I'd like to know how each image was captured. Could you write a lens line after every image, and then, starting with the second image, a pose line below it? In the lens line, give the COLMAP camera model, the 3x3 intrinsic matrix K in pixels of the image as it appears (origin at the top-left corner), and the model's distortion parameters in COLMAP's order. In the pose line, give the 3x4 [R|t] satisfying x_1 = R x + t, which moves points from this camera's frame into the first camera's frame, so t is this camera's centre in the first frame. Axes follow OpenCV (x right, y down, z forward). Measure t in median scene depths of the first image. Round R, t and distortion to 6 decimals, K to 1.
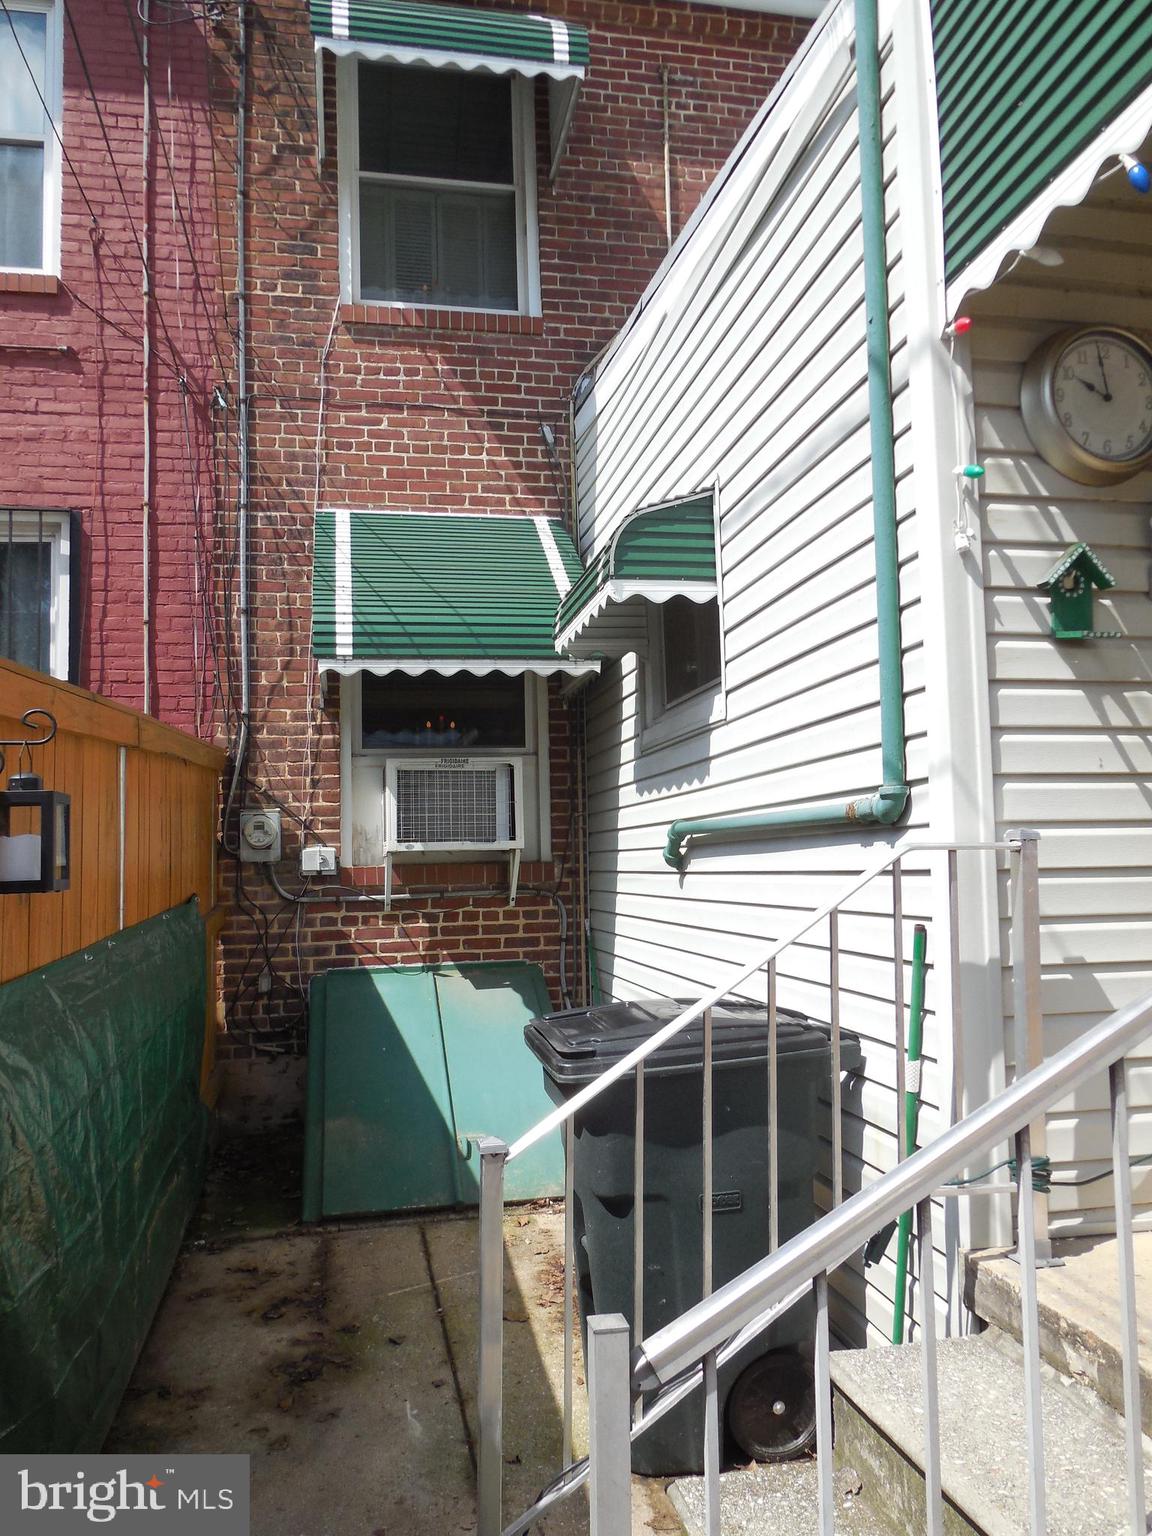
lens RADIAL K [[1166.7, 0, 580.1], [0, 1166.7, 773.0], [0, 0, 1]] dist [-0.016745, 0.011144]
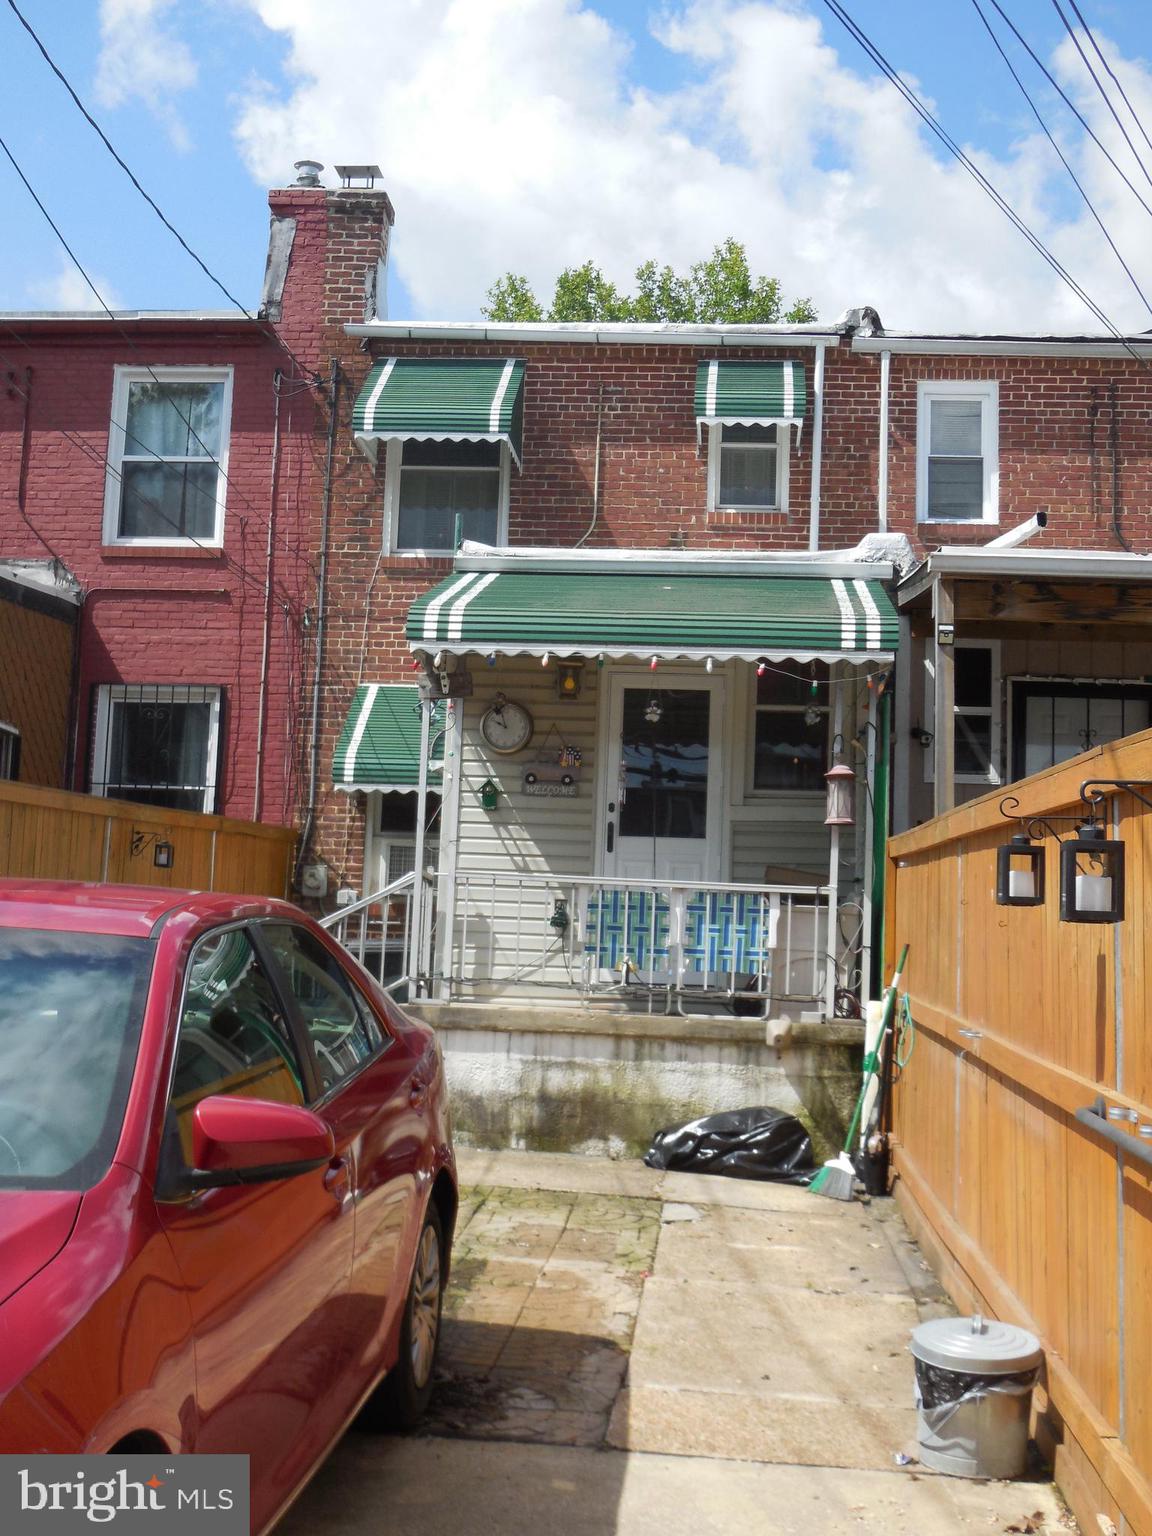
lens RADIAL K [[1999.6, 0, 584.9], [0, 1999.6, 770.6], [0, 0, 1]] dist [-0.058054, 0.000000]
pose [[0.960039, 0.027913, -0.278472, 0.878638], [-0.040307, 0.998431, -0.038879, -0.008952], [0.276950, 0.048549, 0.959657, -1.629595]]
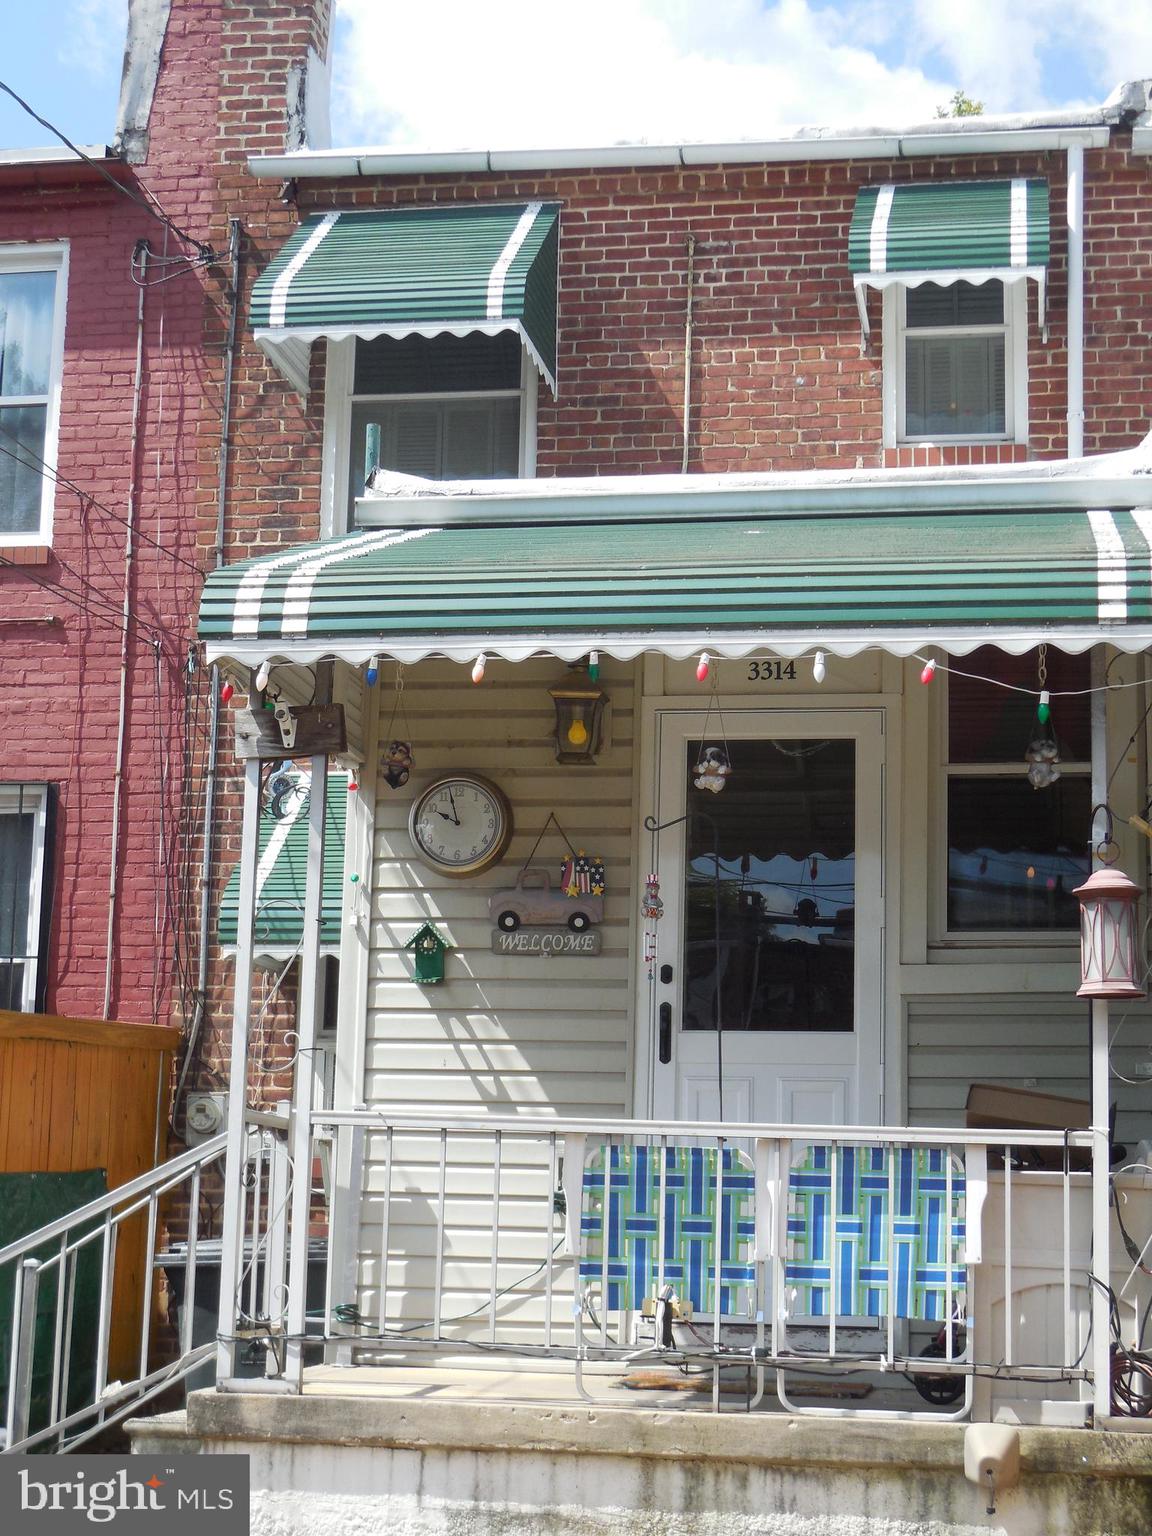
lens RADIAL K [[2727.8, 0, 560.7], [0, 2727.8, 772.0], [0, 0, 1]] dist [-0.026553, 0.000000]
pose [[0.929074, -0.018320, -0.369439, 0.807276], [-0.018830, 0.995135, -0.096702, -0.018920], [0.369414, 0.096800, 0.924210, -0.963984]]
